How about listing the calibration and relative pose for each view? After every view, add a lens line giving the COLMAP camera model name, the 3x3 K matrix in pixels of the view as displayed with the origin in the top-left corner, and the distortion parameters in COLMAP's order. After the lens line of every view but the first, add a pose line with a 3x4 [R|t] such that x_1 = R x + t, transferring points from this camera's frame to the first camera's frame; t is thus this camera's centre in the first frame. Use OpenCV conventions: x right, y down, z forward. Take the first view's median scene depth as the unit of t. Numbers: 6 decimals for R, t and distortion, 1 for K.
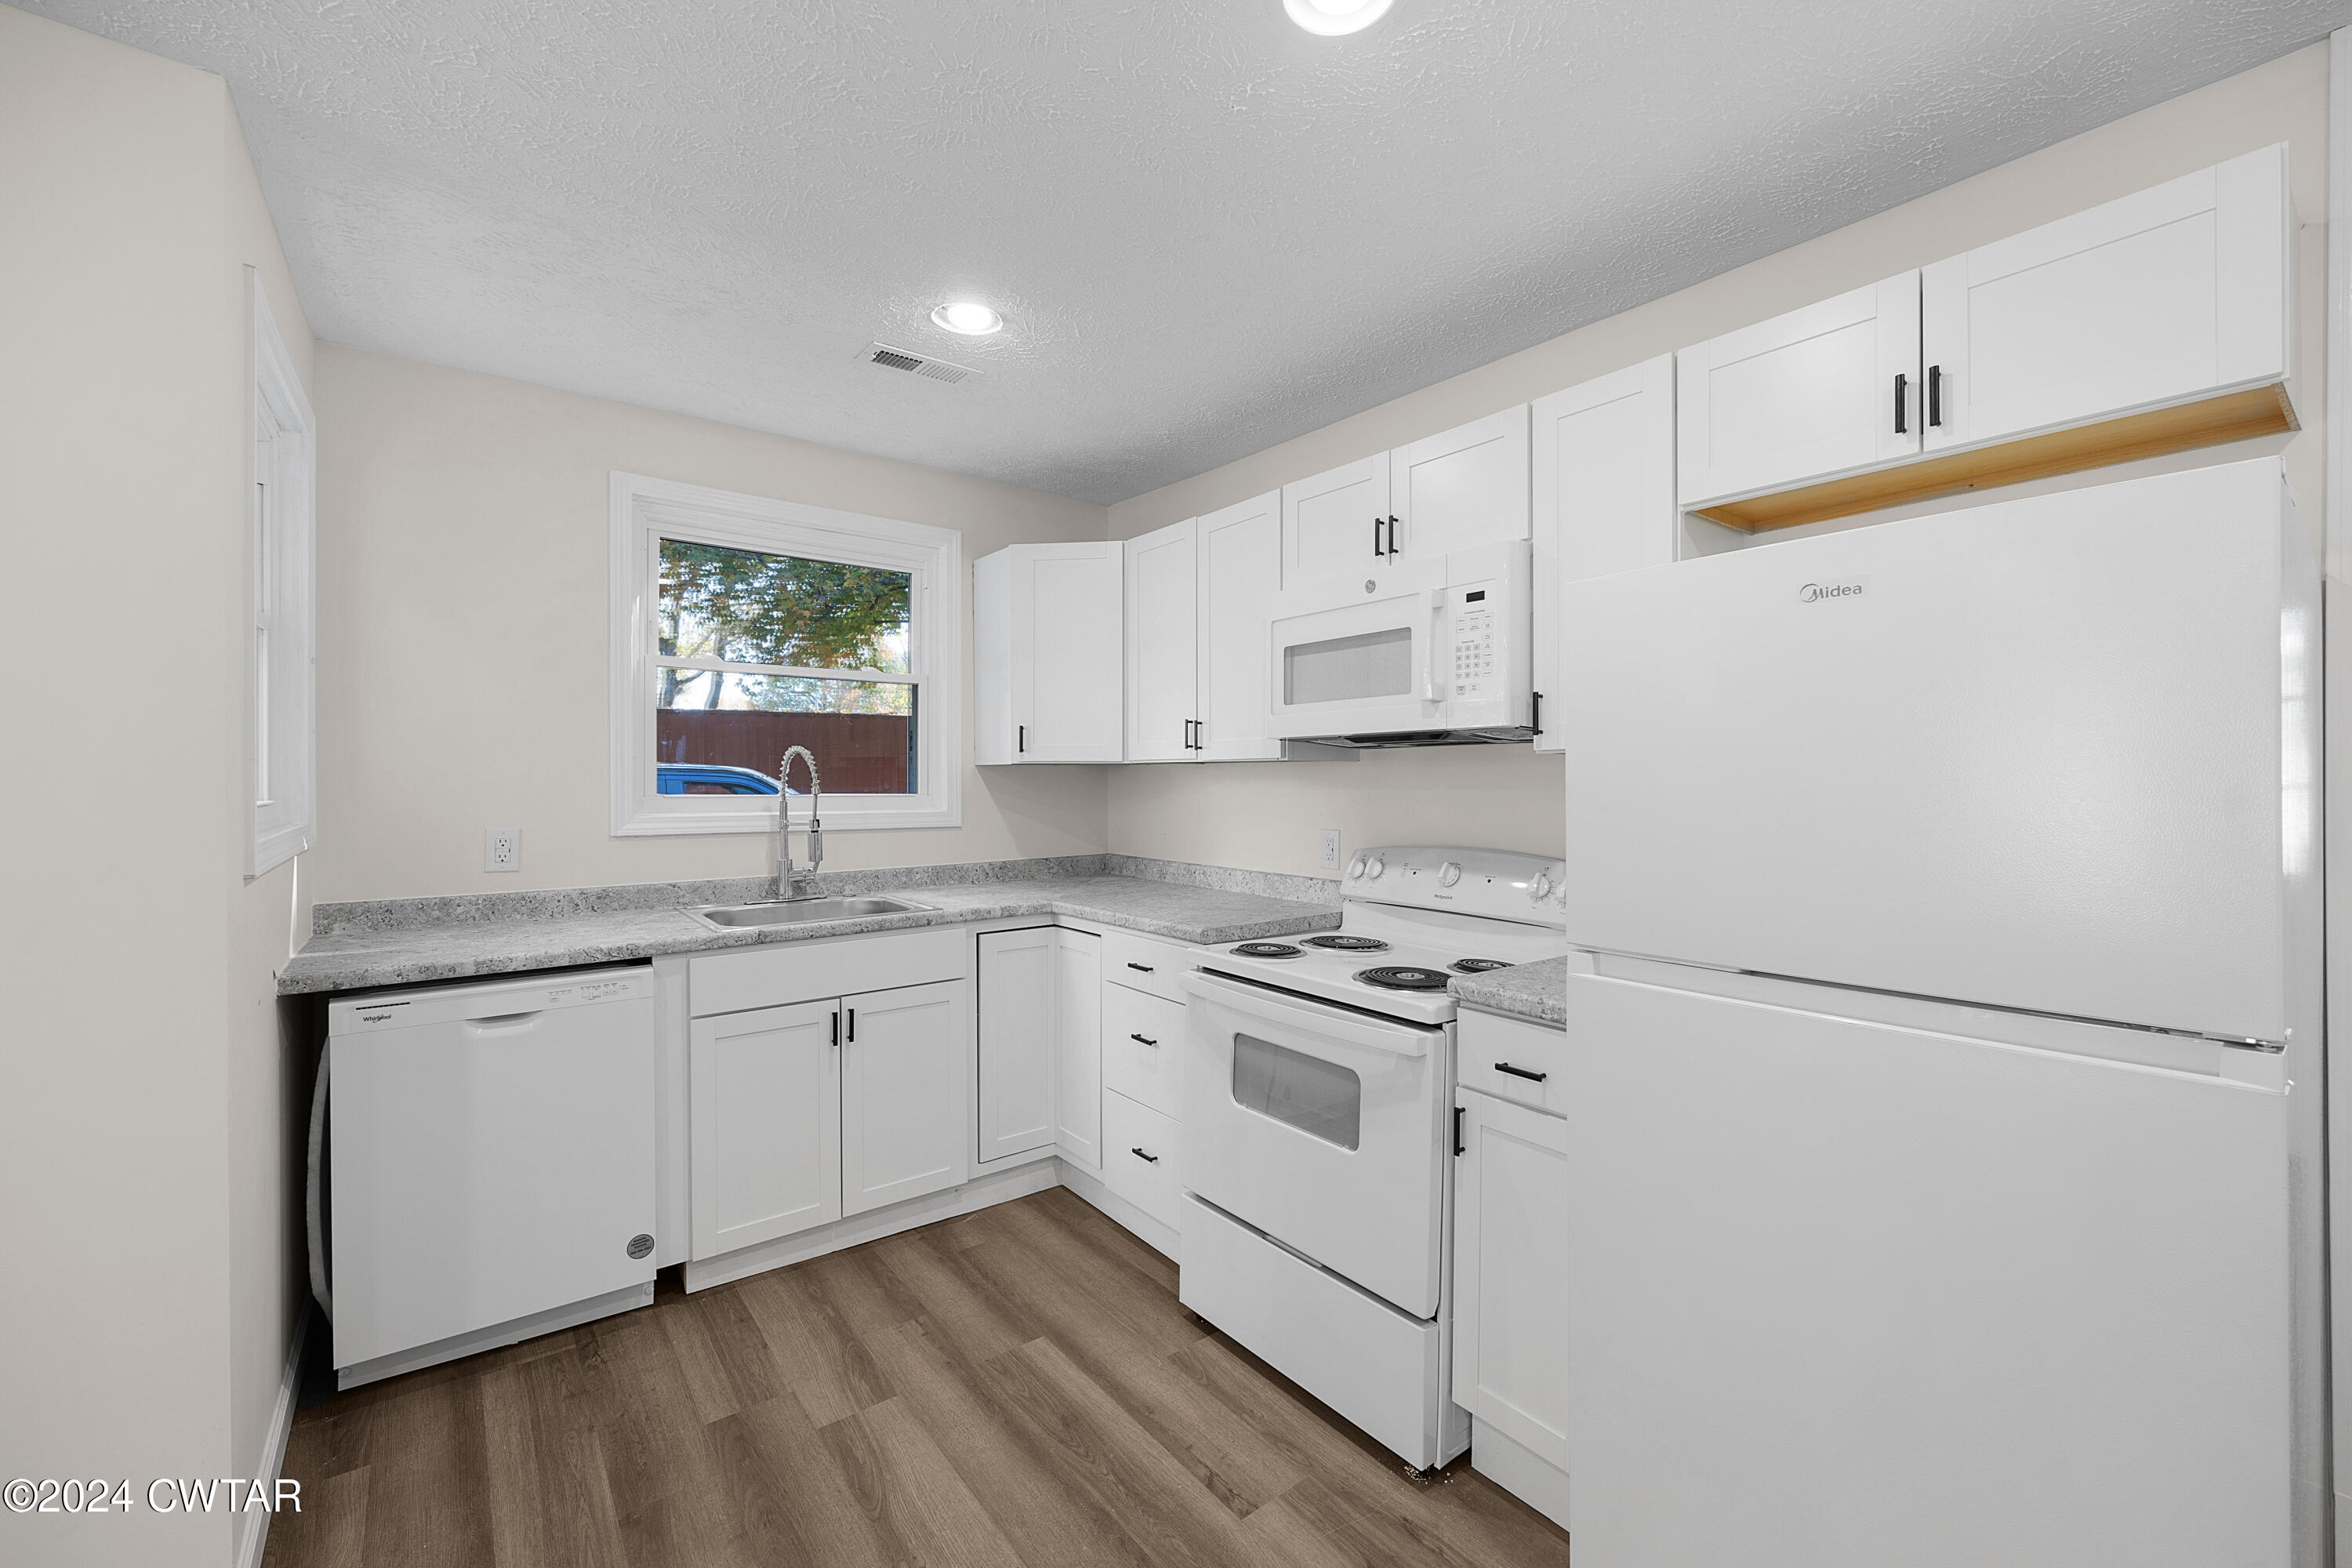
lens RADIAL K [[952.0, 0, 1184.6], [0, 952.0, 785.4], [0, 0, 1]] dist [-0.001267, 0.000824]
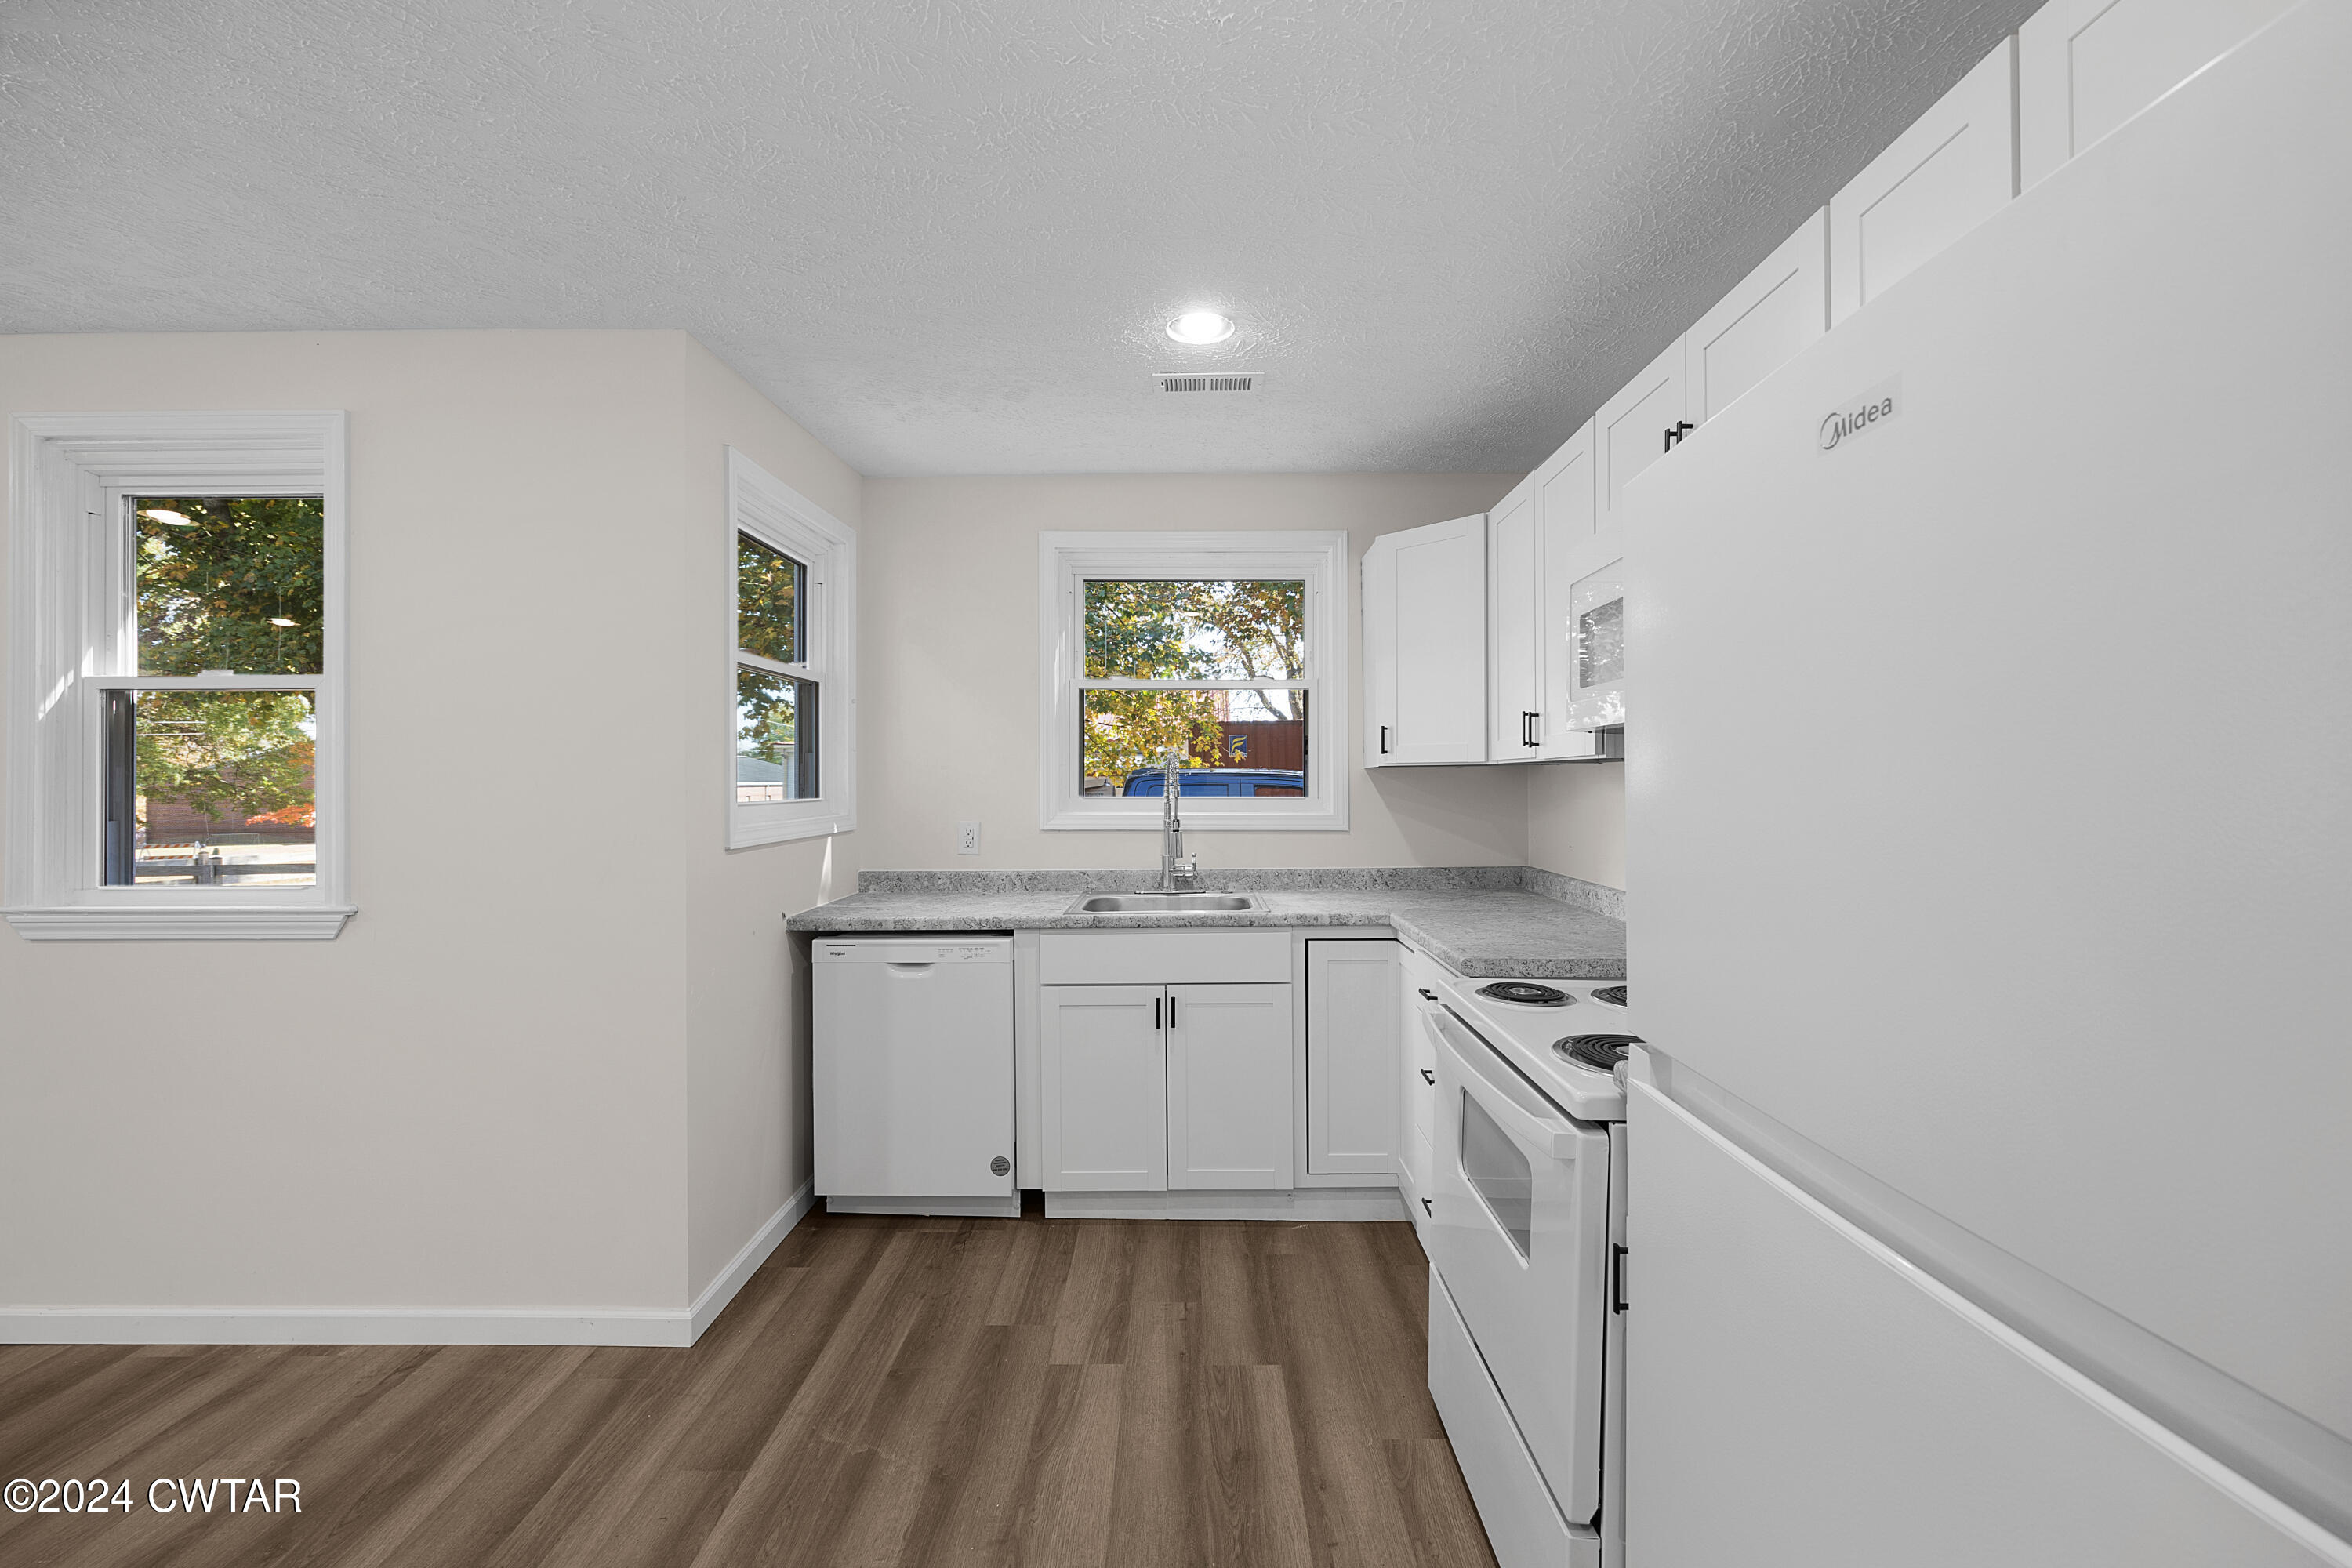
lens RADIAL K [[952.0, 0, 1188.2], [0, 952.0, 785.0], [0, 0, 1]] dist [-0.001267, 0.000824]
pose [[0.782098, -0.000380, -0.623155, 0.363215], [-0.001545, 0.999996, -0.002549, -0.001668], [0.623153, 0.002956, 0.782094, 0.186080]]
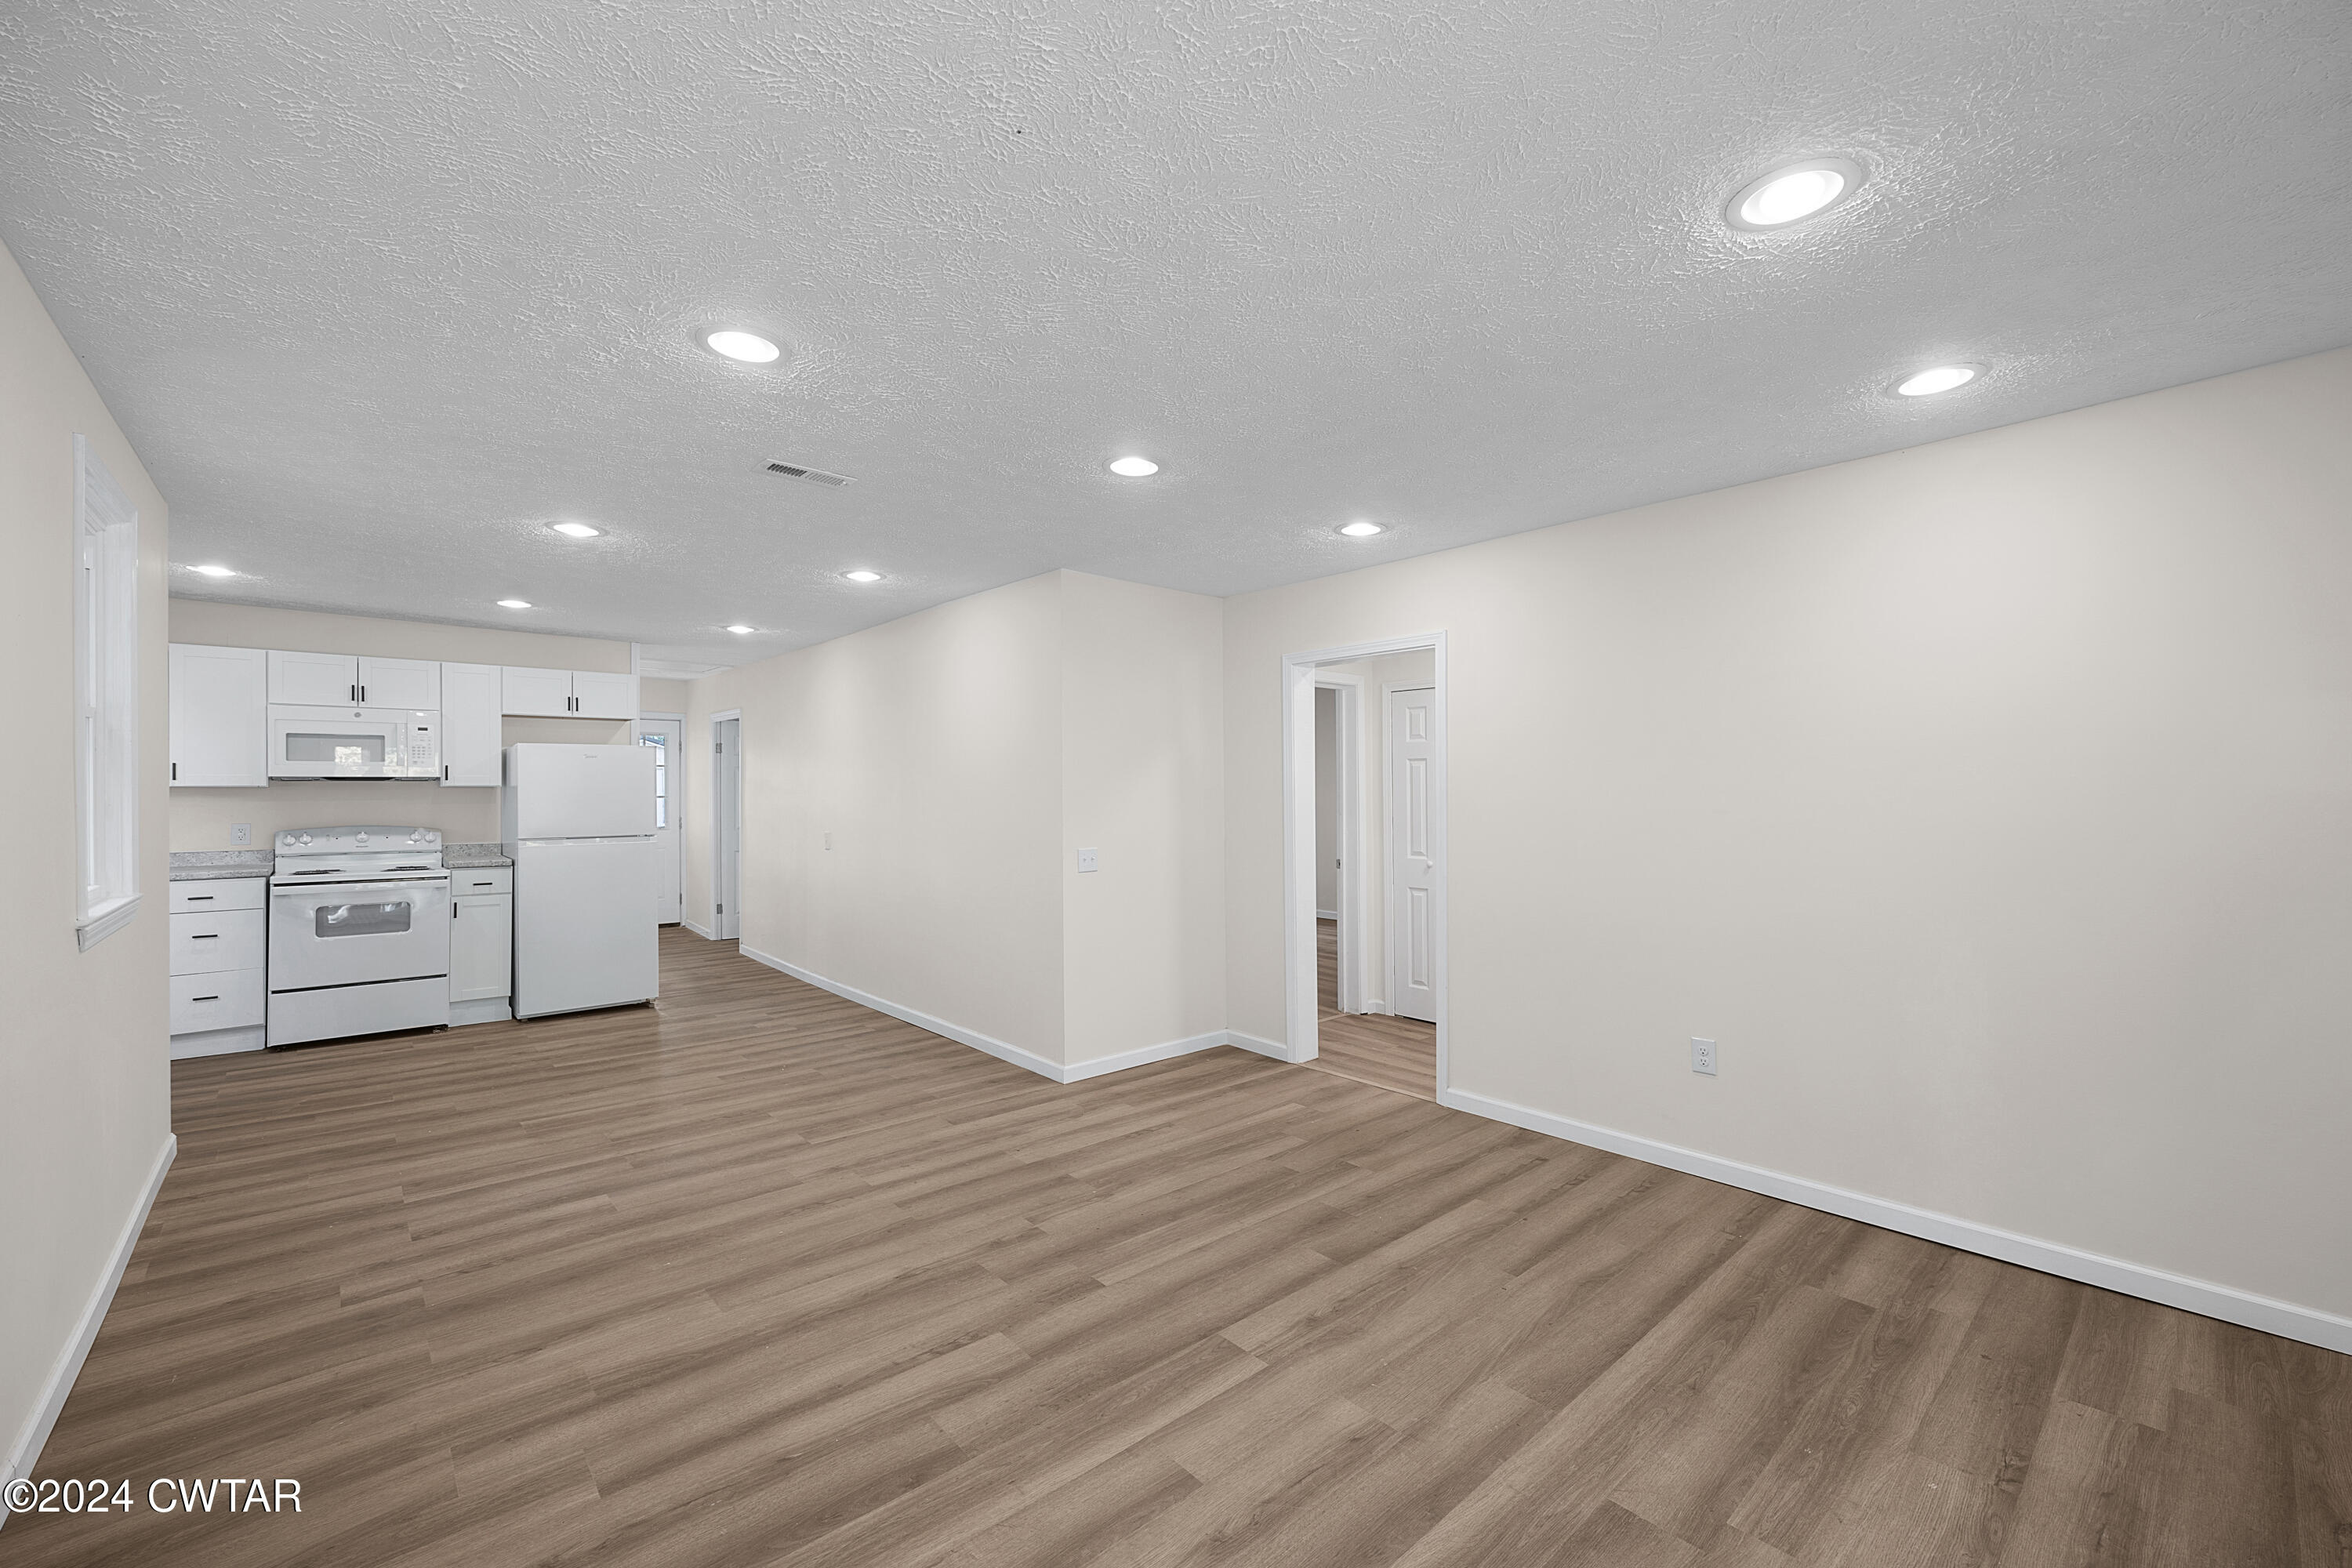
lens RADIAL K [[952.0, 0, 1177.3], [0, 952.0, 789.5], [0, 0, 1]] dist [-0.001267, 0.000824]
pose [[-0.056882, 0.003638, 0.998374, -2.196363], [0.012473, 0.999918, -0.002933, 0.009318], [-0.998303, 0.012285, -0.056923, -0.870074]]
